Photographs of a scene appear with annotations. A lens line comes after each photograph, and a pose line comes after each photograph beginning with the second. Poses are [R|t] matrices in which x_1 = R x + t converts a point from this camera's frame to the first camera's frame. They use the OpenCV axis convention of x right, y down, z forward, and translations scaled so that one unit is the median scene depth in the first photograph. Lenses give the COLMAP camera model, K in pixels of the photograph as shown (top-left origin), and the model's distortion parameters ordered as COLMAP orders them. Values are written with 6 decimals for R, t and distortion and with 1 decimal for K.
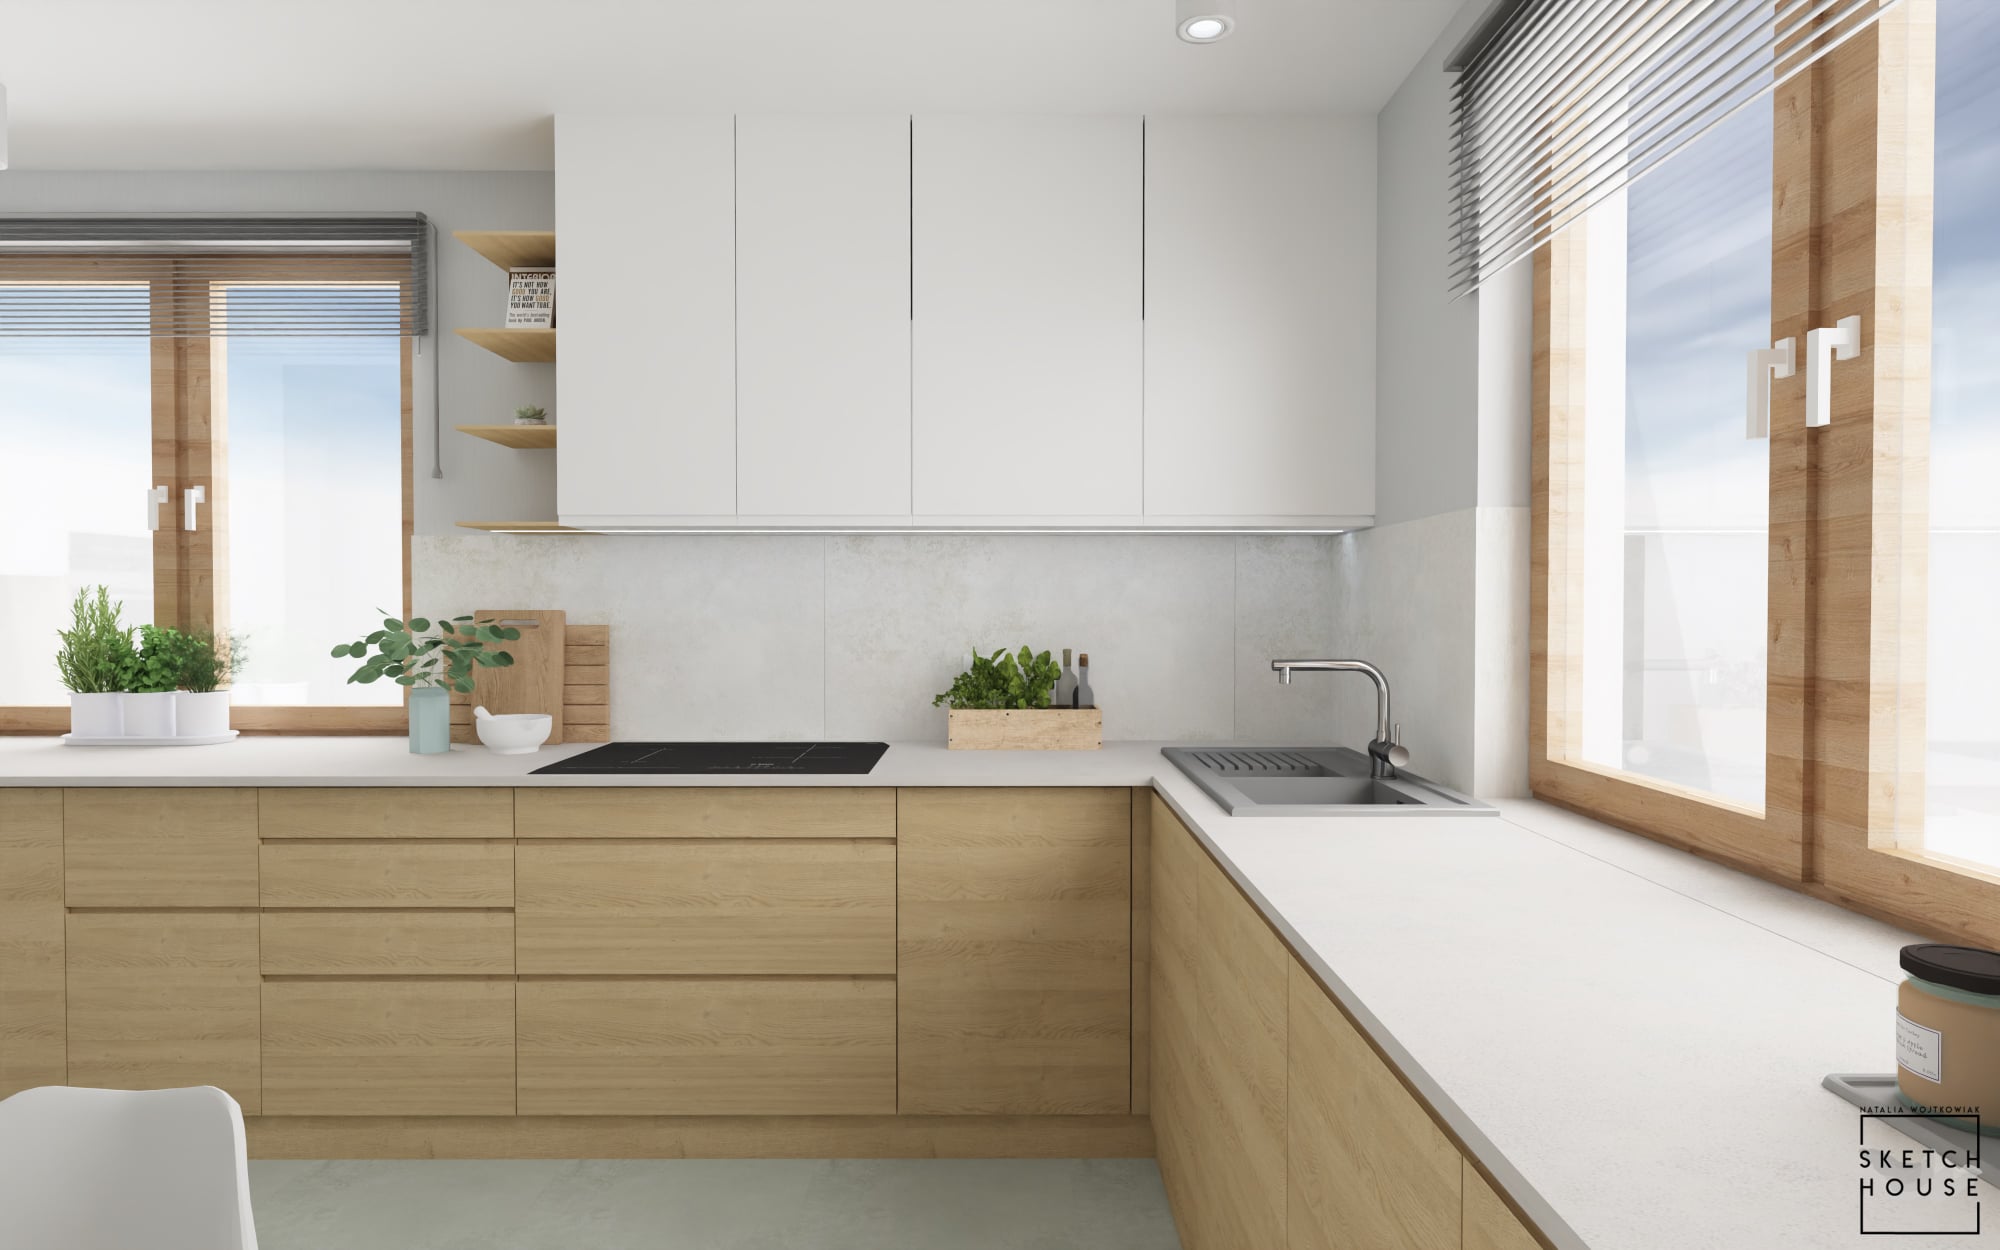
lens RADIAL K [[1082.2, 0, 1000.0], [0, 1082.2, 625.0], [0, 0, 1]] dist [-0.000615, -0.000942]
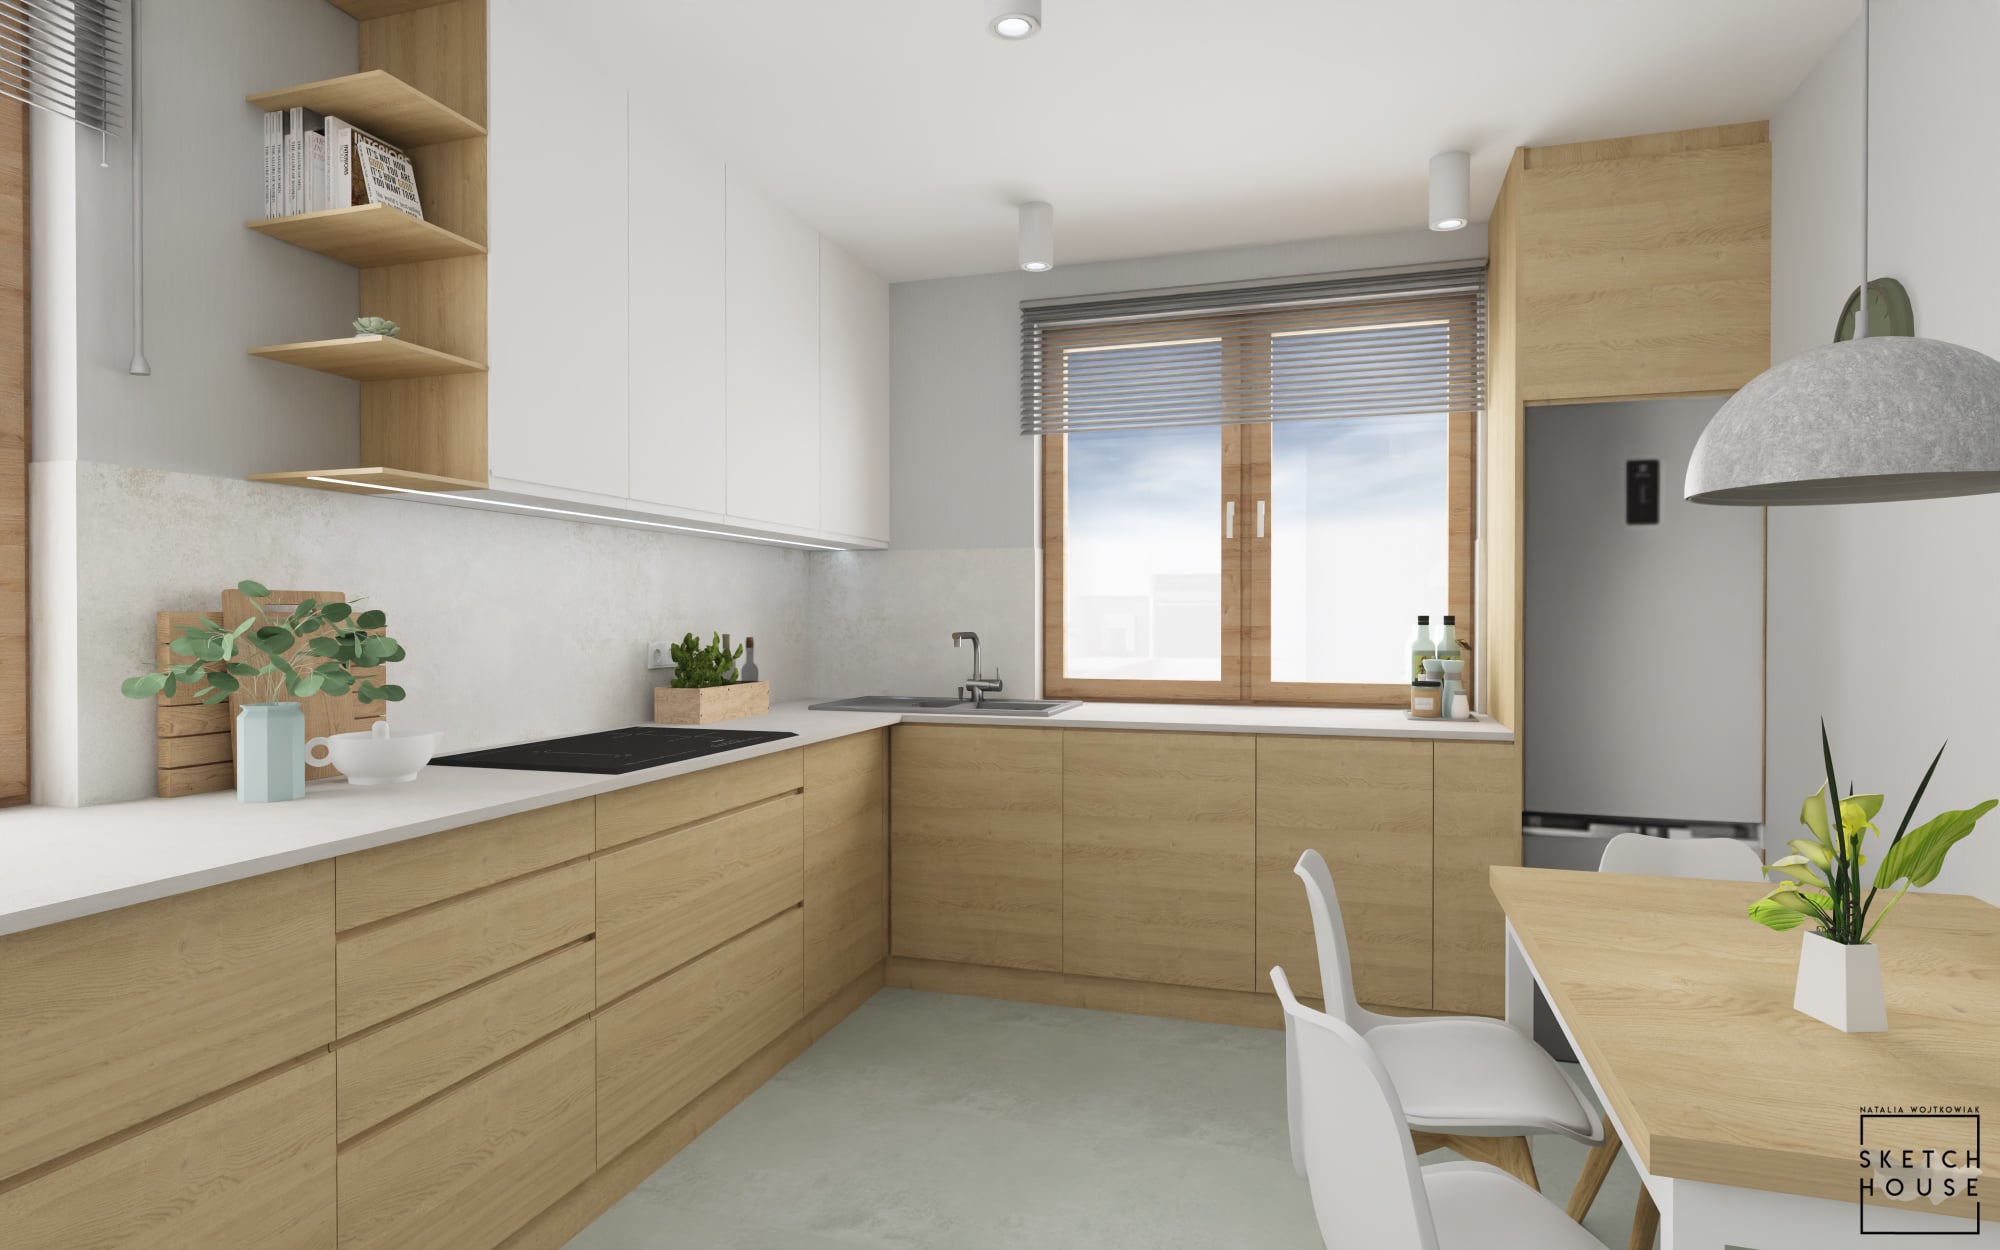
lens RADIAL K [[1082.2, 0, 1000.0], [0, 1082.2, 625.0], [0, 0, 1]] dist [-0.000615, -0.000942]
pose [[0.303913, -0.006744, 0.952676, -1.175041], [0.015554, 0.999877, 0.002116, 0.017300], [-0.952573, 0.014174, 0.303980, 0.420601]]
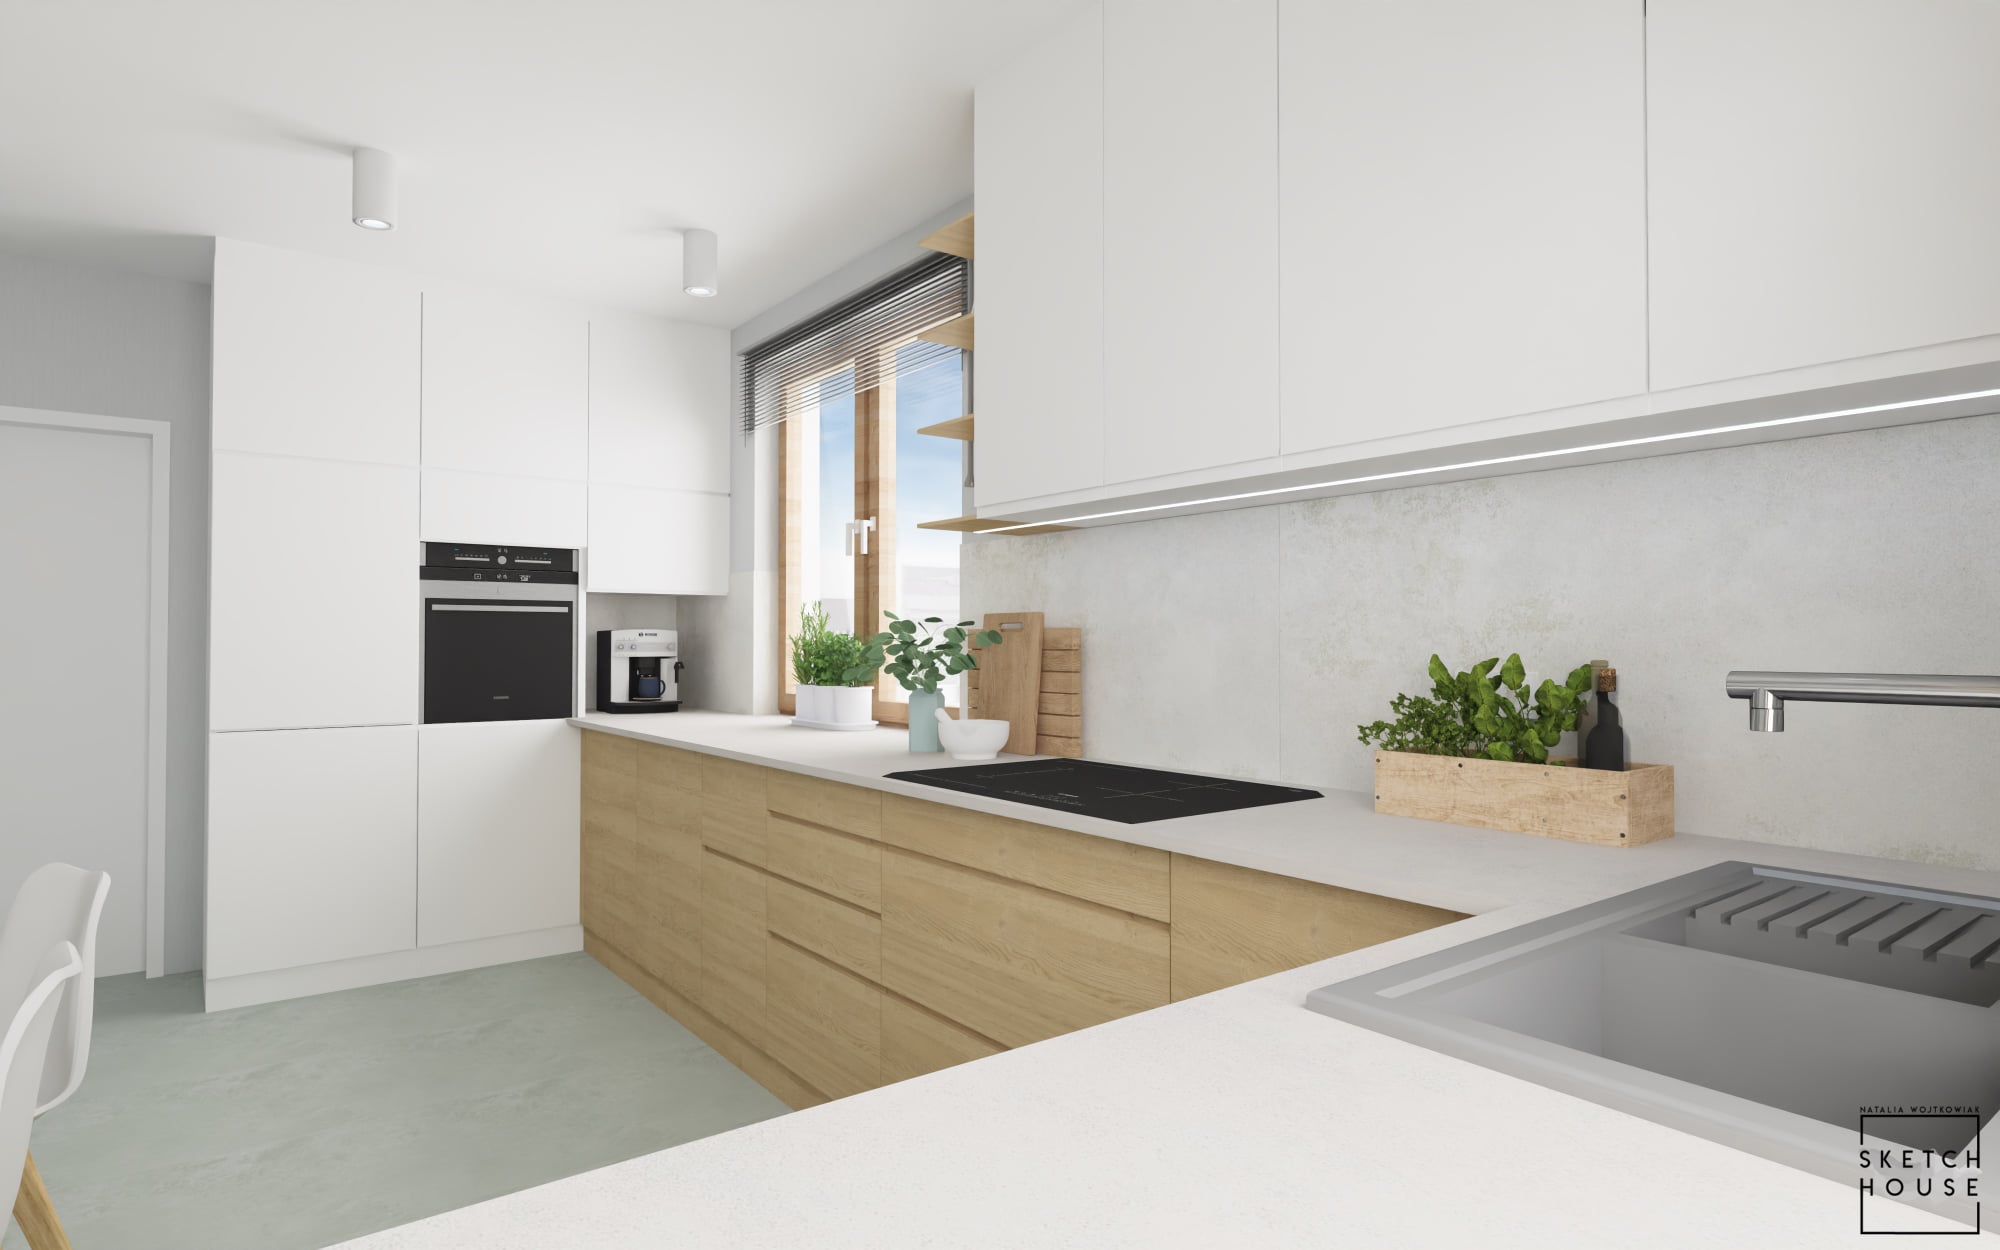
lens RADIAL K [[1082.2, 0, 1000.0], [0, 1082.2, 625.0], [0, 0, 1]] dist [-0.000615, -0.000942]
pose [[0.602612, -0.012634, -0.797934, 0.386696], [-0.012786, 0.999593, -0.025483, 0.026467], [0.797932, 0.025559, 0.602205, 0.496091]]
